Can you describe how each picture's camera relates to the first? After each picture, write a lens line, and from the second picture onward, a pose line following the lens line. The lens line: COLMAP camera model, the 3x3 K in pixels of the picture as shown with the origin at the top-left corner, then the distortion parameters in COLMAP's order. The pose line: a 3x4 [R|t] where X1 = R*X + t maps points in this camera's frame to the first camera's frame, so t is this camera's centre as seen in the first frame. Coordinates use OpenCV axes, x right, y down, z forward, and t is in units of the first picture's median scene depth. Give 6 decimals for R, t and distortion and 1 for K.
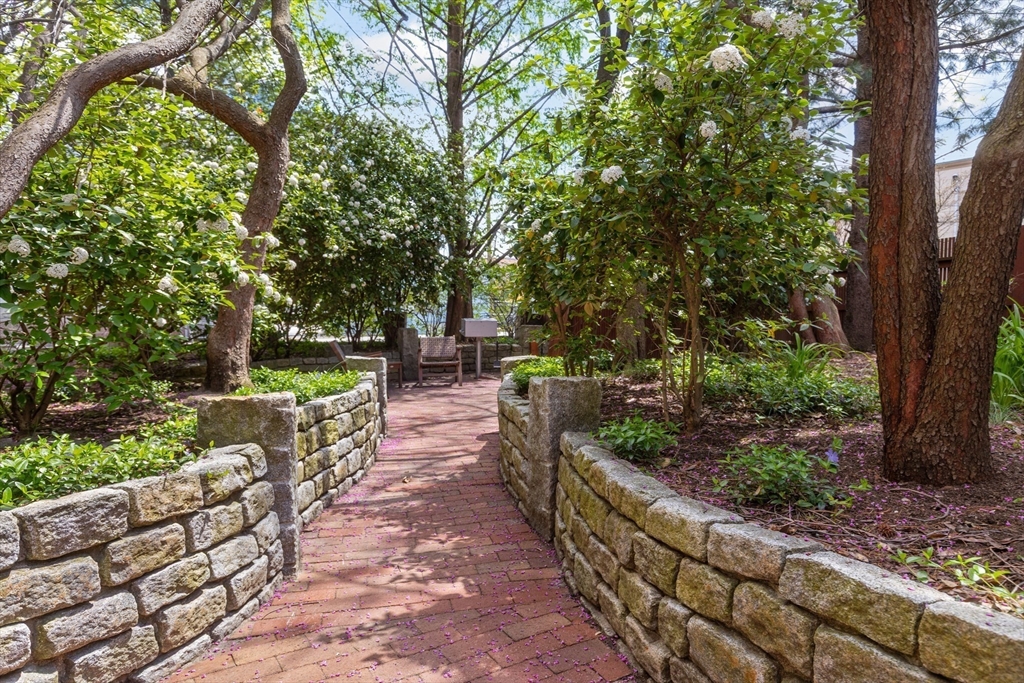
lens RADIAL K [[671.7, 0, 513.1], [0, 671.7, 341.8], [0, 0, 1]] dist [-0.006843, -0.002467]
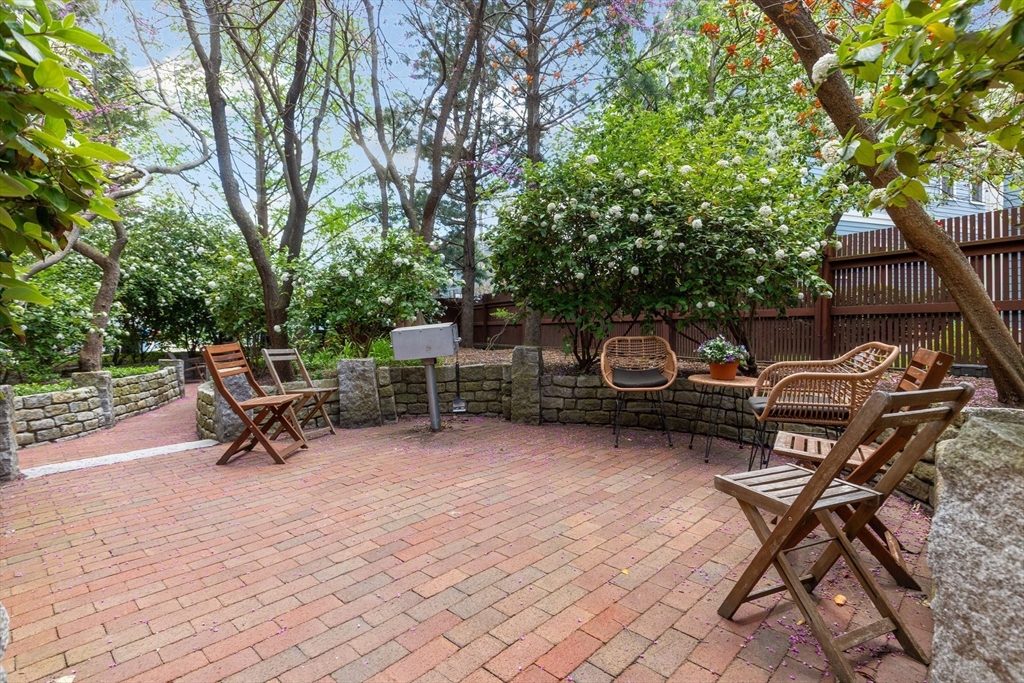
lens RADIAL K [[539.2, 0, 510.5], [0, 539.2, 339.4], [0, 0, 1]] dist [0.000690, 0.000631]
pose [[0.973103, -0.035750, 0.227580, 1.145794], [0.037983, 0.999264, -0.005436, 0.022081], [-0.227218, 0.013934, 0.973744, -2.306638]]
